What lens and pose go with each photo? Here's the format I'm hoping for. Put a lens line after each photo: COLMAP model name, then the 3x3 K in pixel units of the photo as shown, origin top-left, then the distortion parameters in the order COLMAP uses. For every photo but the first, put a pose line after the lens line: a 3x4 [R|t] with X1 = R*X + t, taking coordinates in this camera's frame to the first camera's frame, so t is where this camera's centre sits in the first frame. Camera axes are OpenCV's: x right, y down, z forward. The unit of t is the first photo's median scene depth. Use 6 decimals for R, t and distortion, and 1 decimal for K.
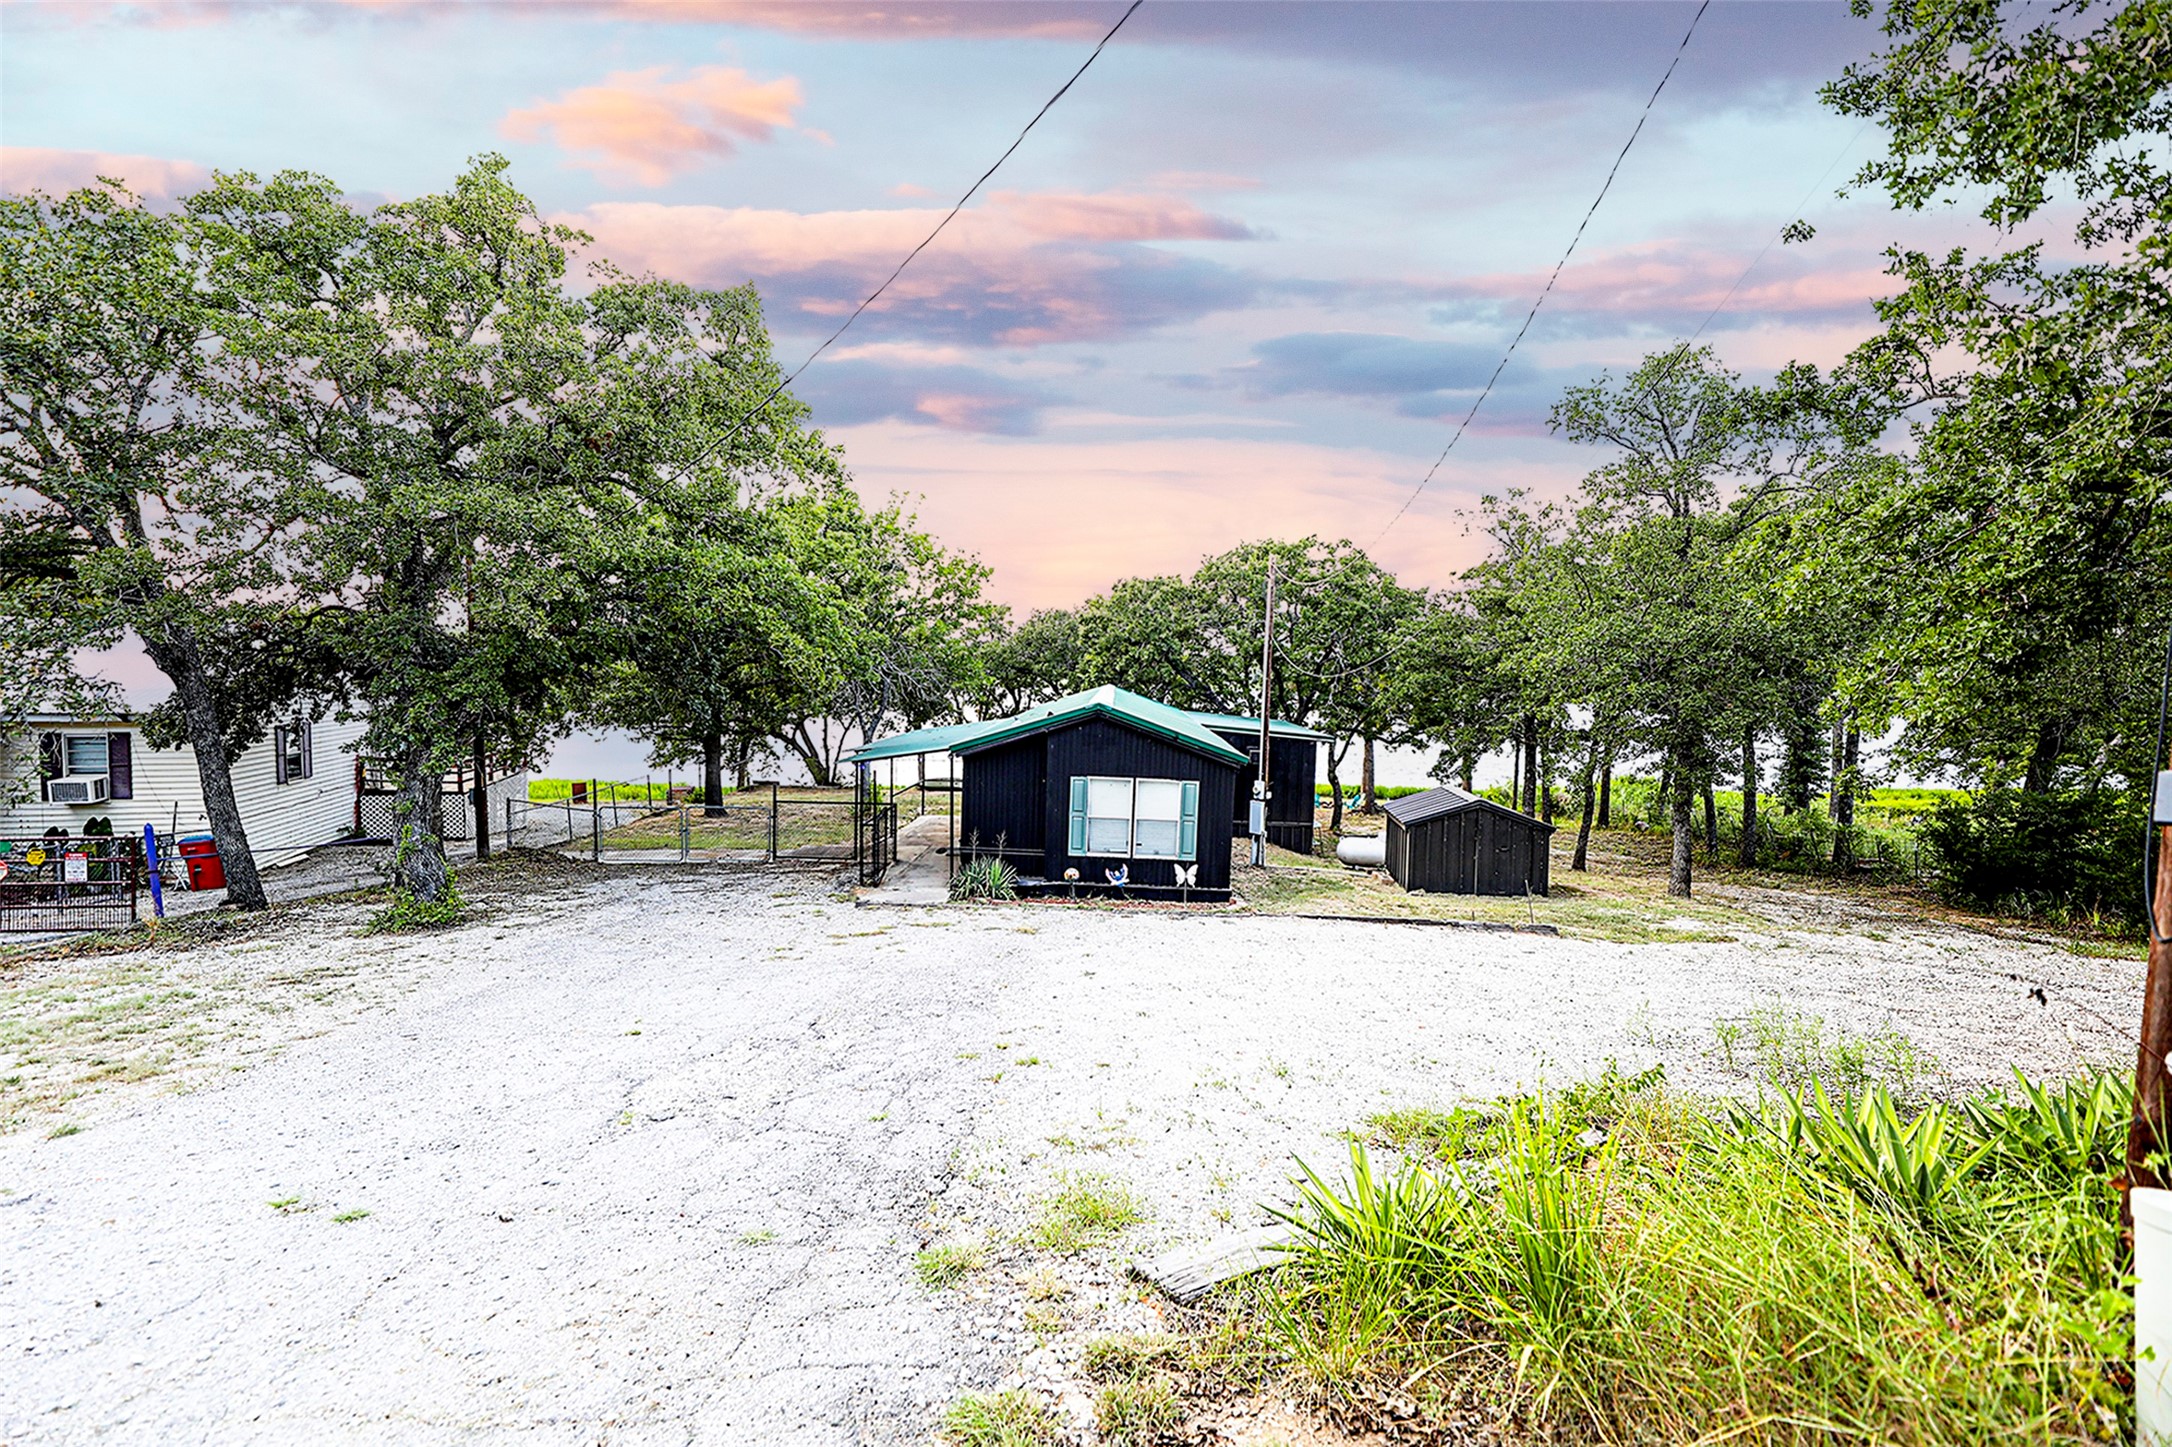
lens RADIAL K [[880.3, 0, 1078.1], [0, 880.3, 716.6], [0, 0, 1]] dist [-0.000236, -0.000002]
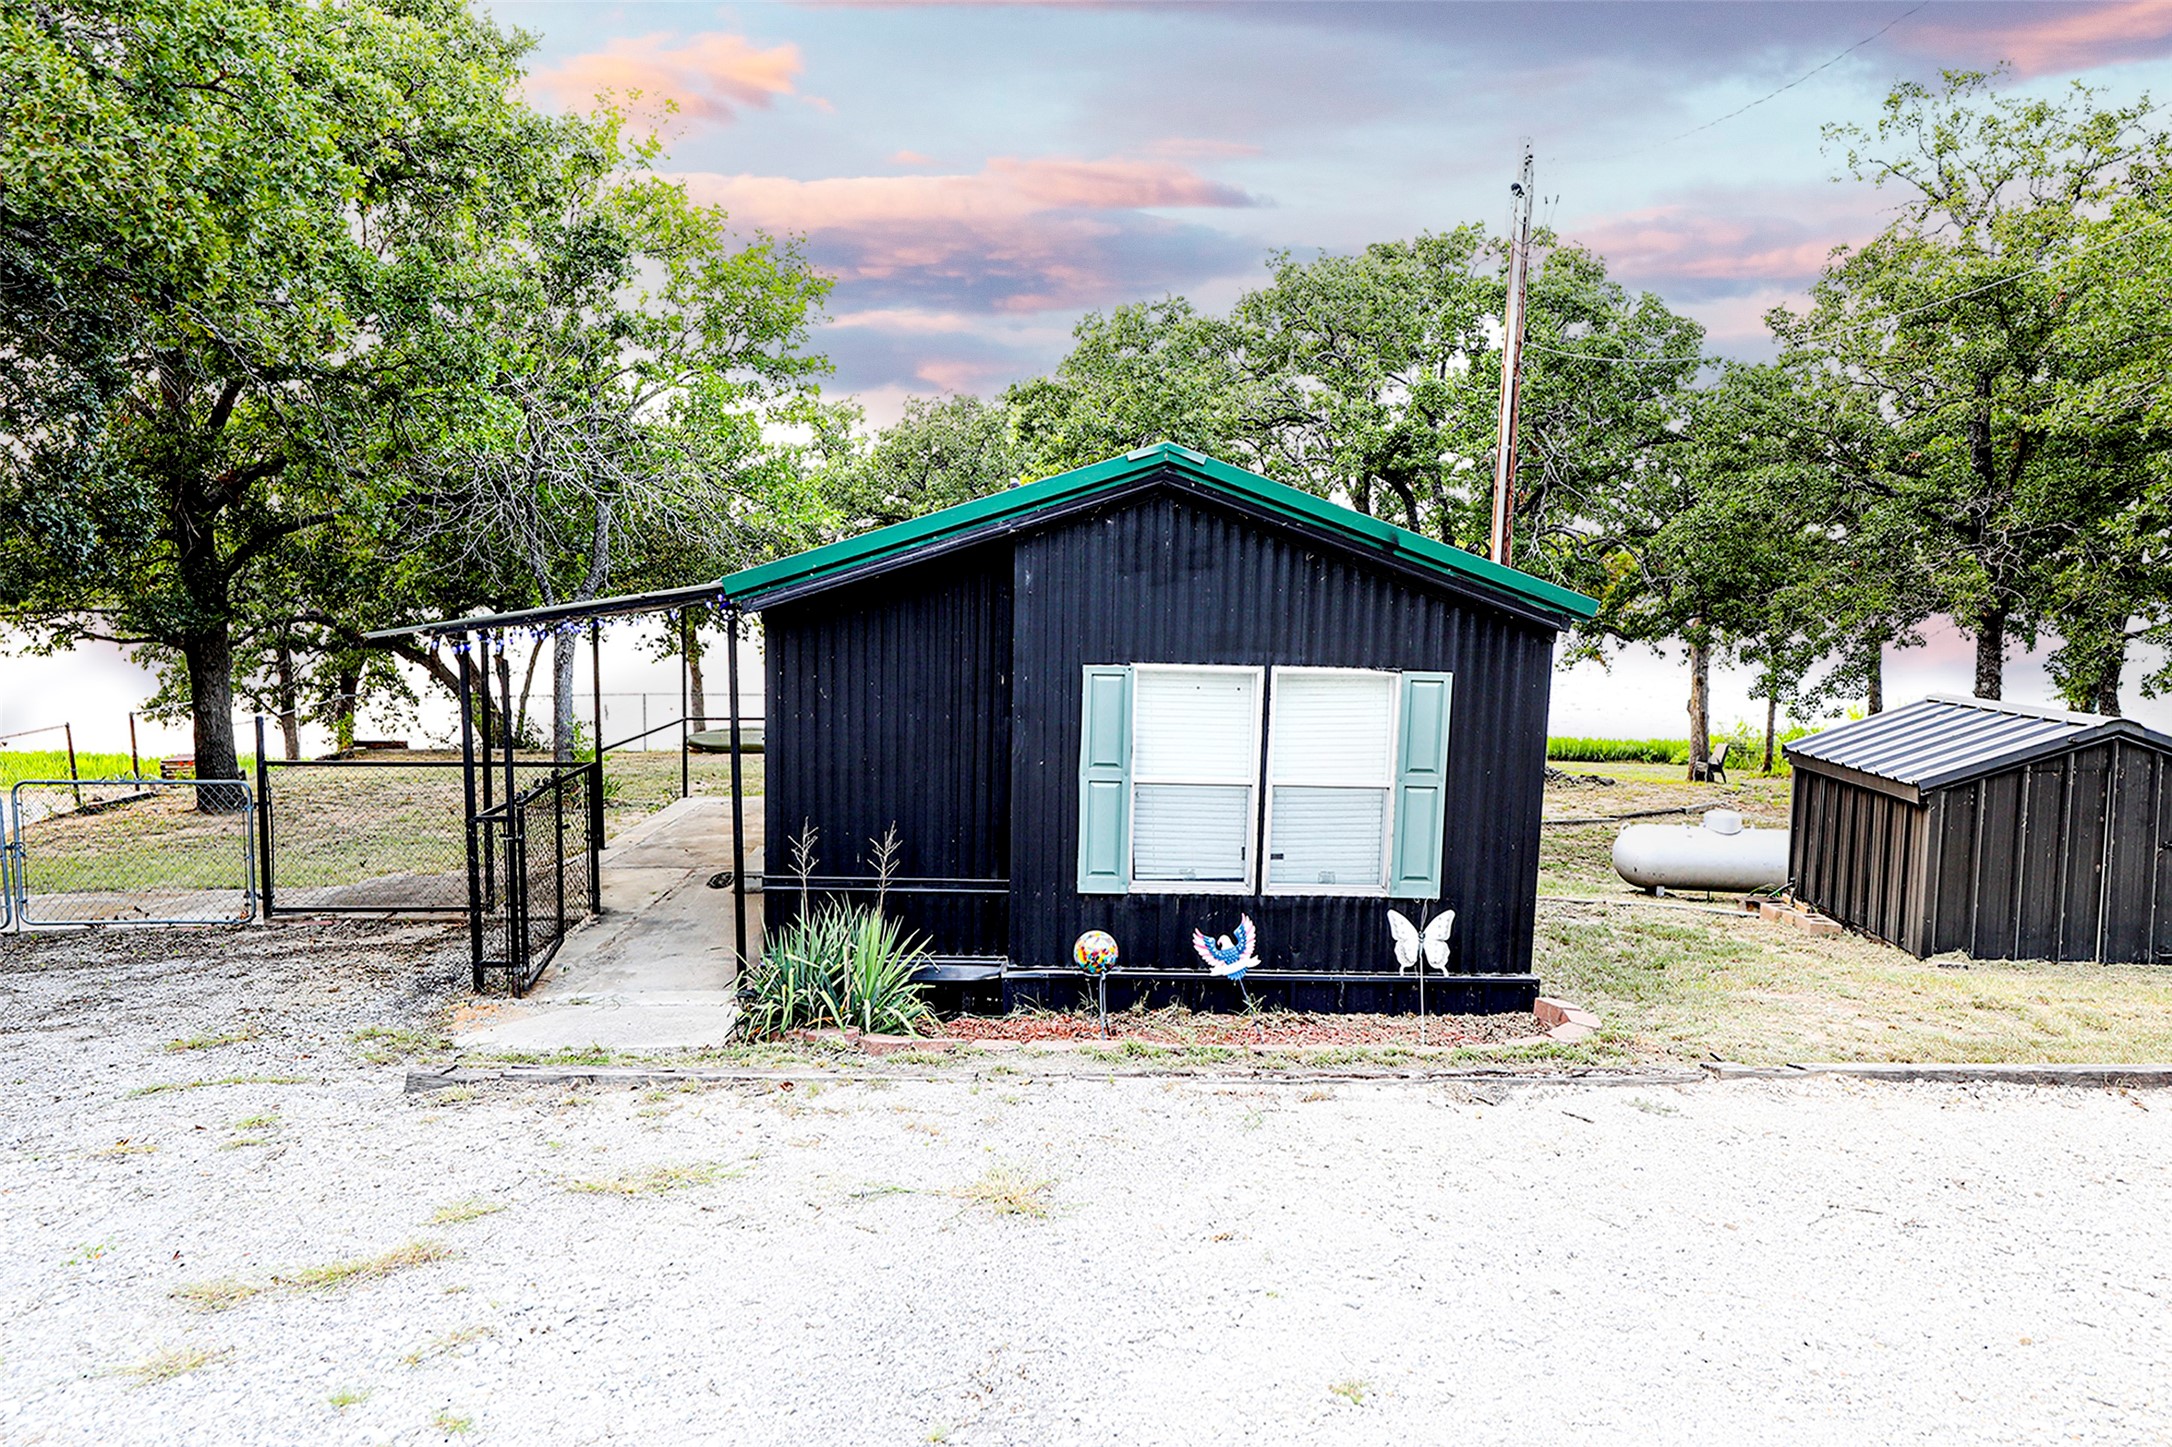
lens RADIAL K [[1482.1, 0, 1093.1], [0, 1482.1, 725.0], [0, 0, 1]] dist [-0.000843, -0.000241]
pose [[0.996828, -0.018070, 0.077506, -0.049735], [0.013256, 0.997977, 0.062173, 0.055813], [-0.078473, -0.060949, 0.995051, 0.424095]]
